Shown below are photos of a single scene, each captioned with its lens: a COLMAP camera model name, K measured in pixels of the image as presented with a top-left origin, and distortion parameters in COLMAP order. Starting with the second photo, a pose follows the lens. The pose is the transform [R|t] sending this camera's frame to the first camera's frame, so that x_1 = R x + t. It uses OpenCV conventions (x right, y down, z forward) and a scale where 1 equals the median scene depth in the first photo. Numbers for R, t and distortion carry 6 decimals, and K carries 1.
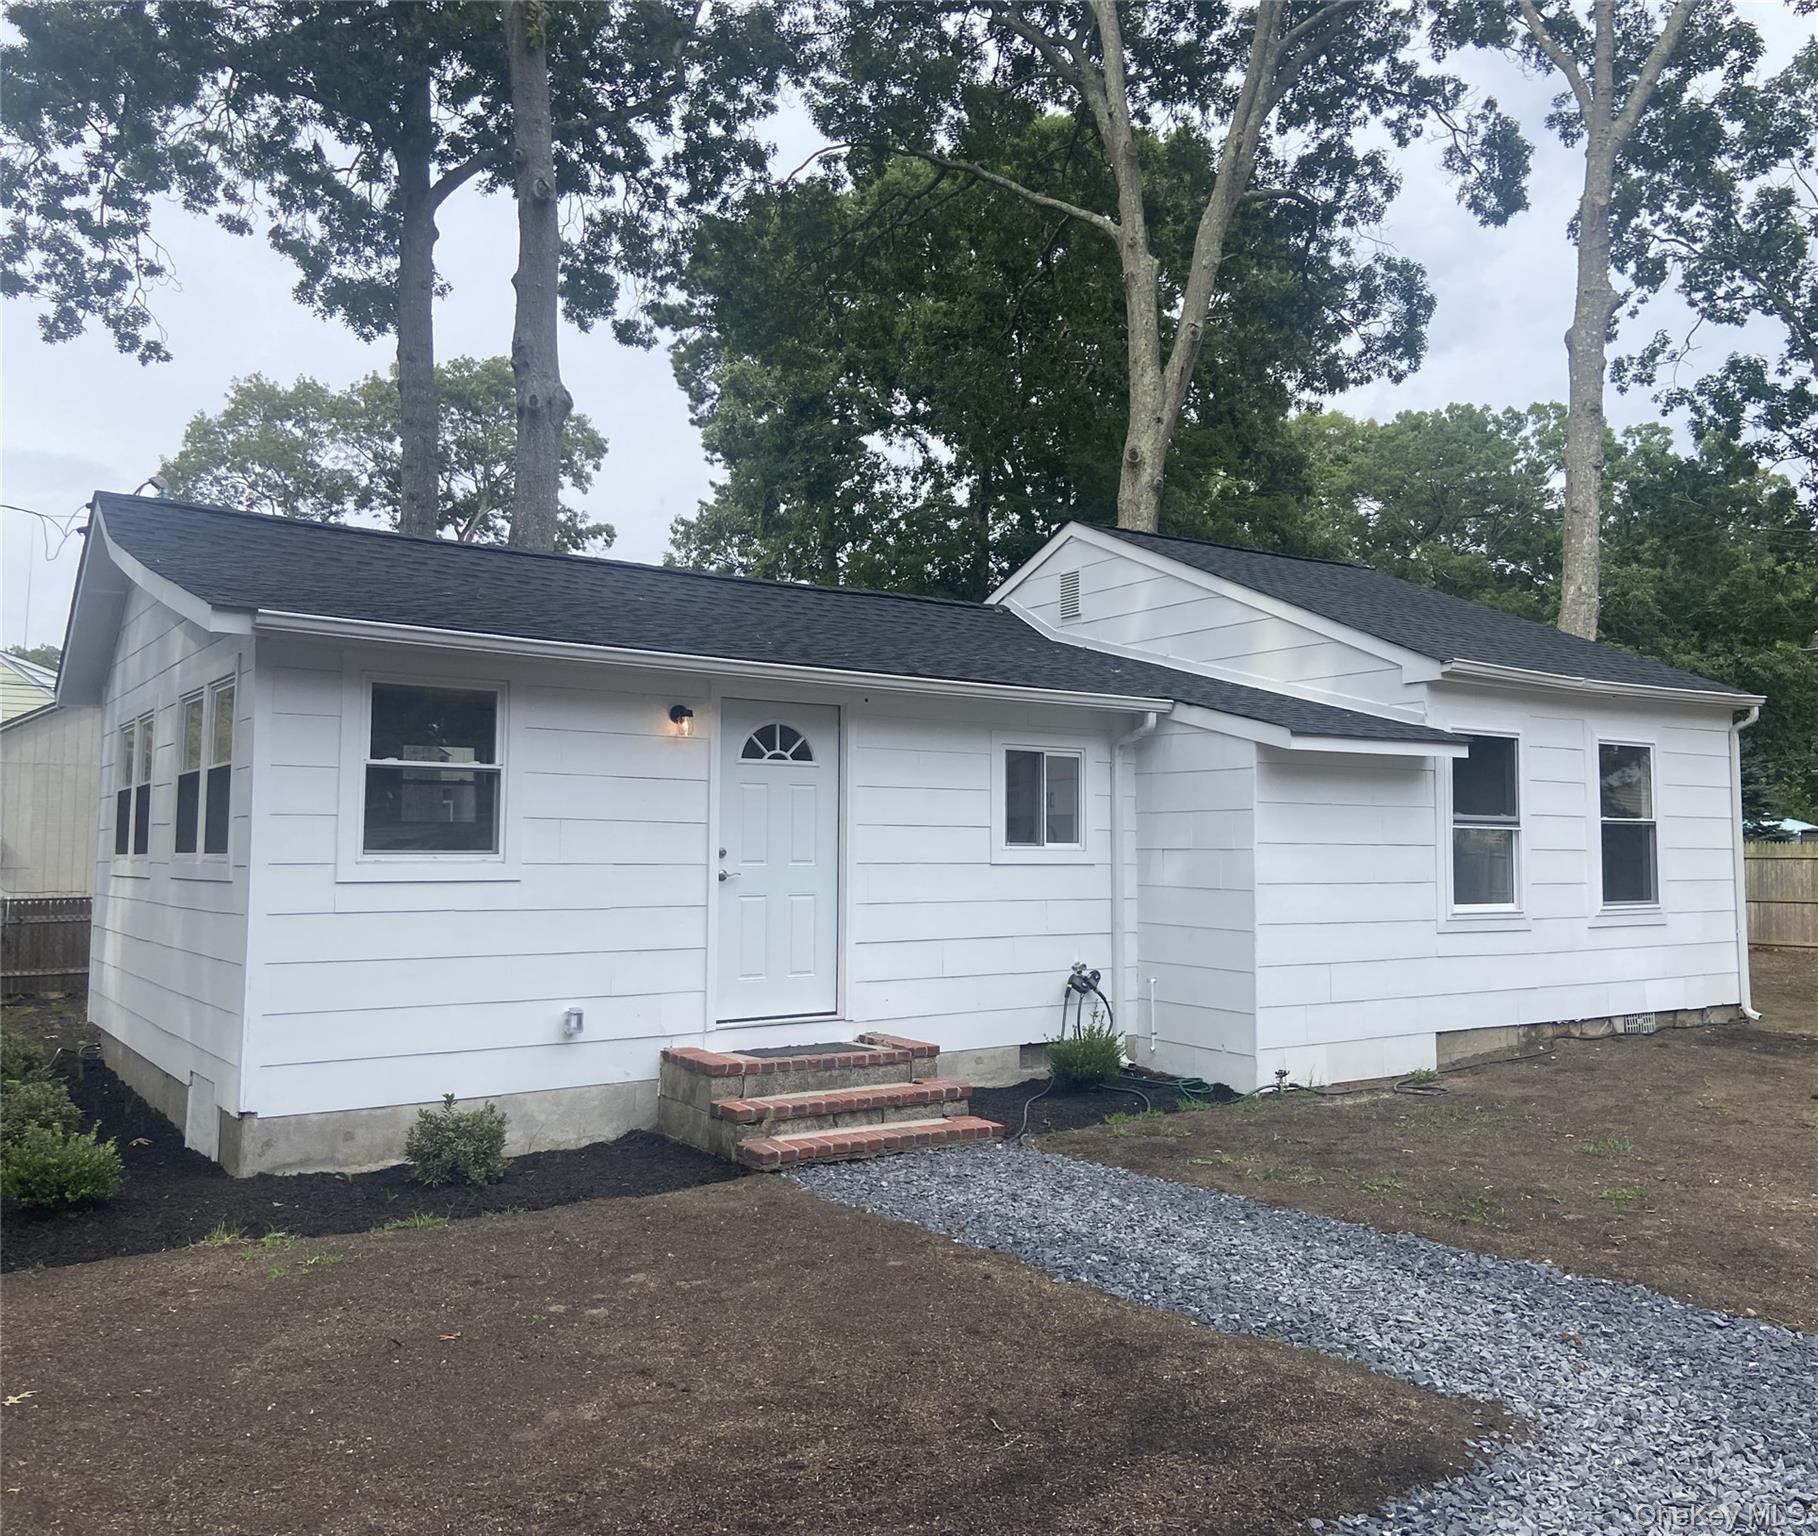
lens RADIAL K [[1475.1, 0, 909.0], [0, 1475.1, 768.0], [0, 0, 1]] dist [0.102313, -0.124784]
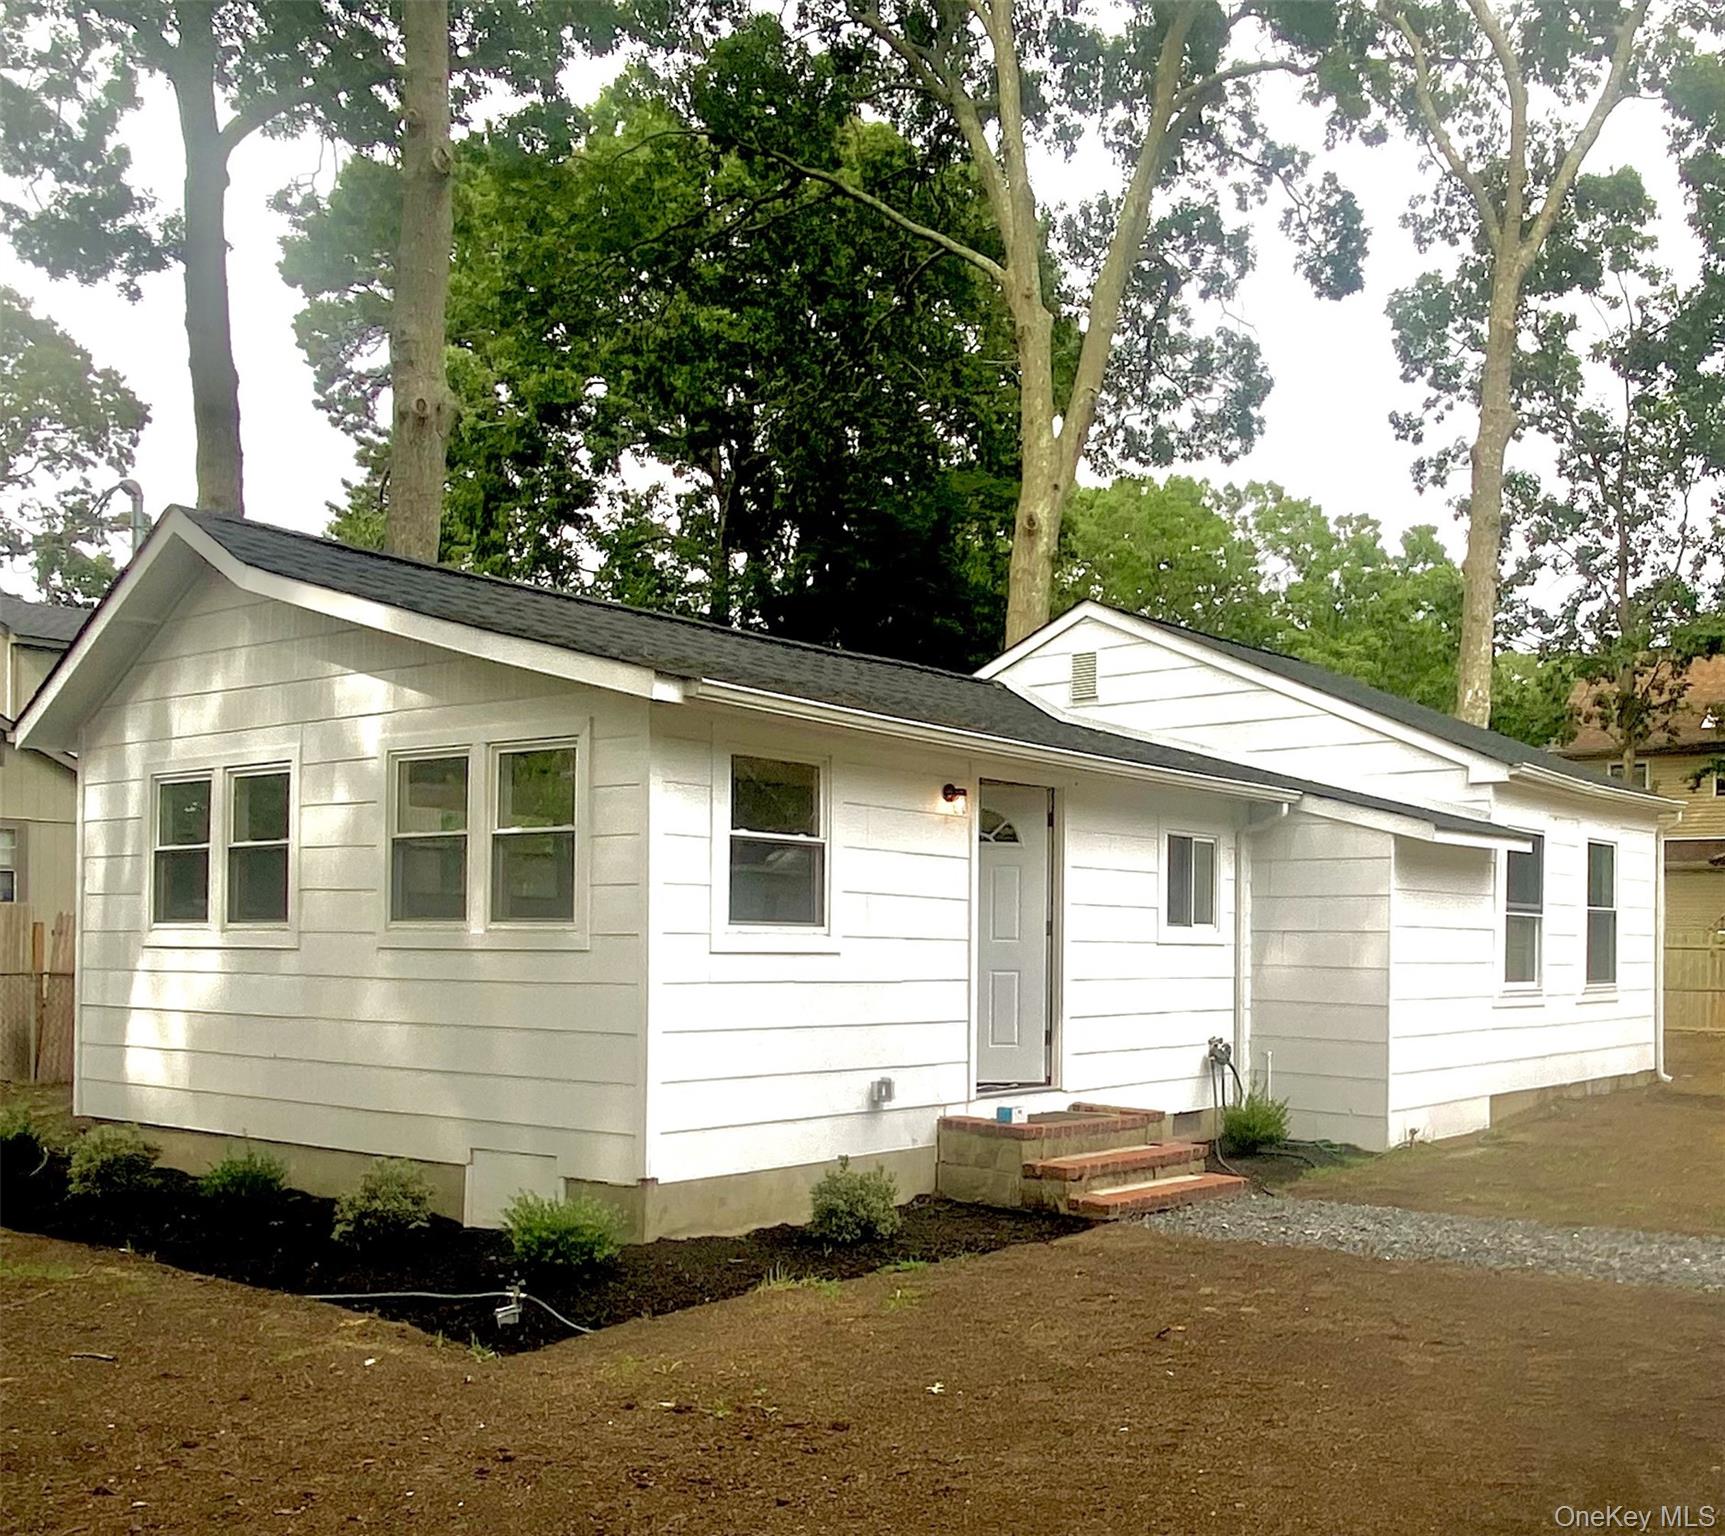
lens RADIAL K [[1737.7, 0, 865.0], [0, 1737.7, 979.7], [0, 0, 1]] dist [0.091206, -0.183718]
pose [[0.954481, 0.004032, 0.298244, -0.482544], [-0.027879, 0.996737, 0.075750, 0.002308], [-0.296965, -0.080617, 0.951479, -0.111835]]
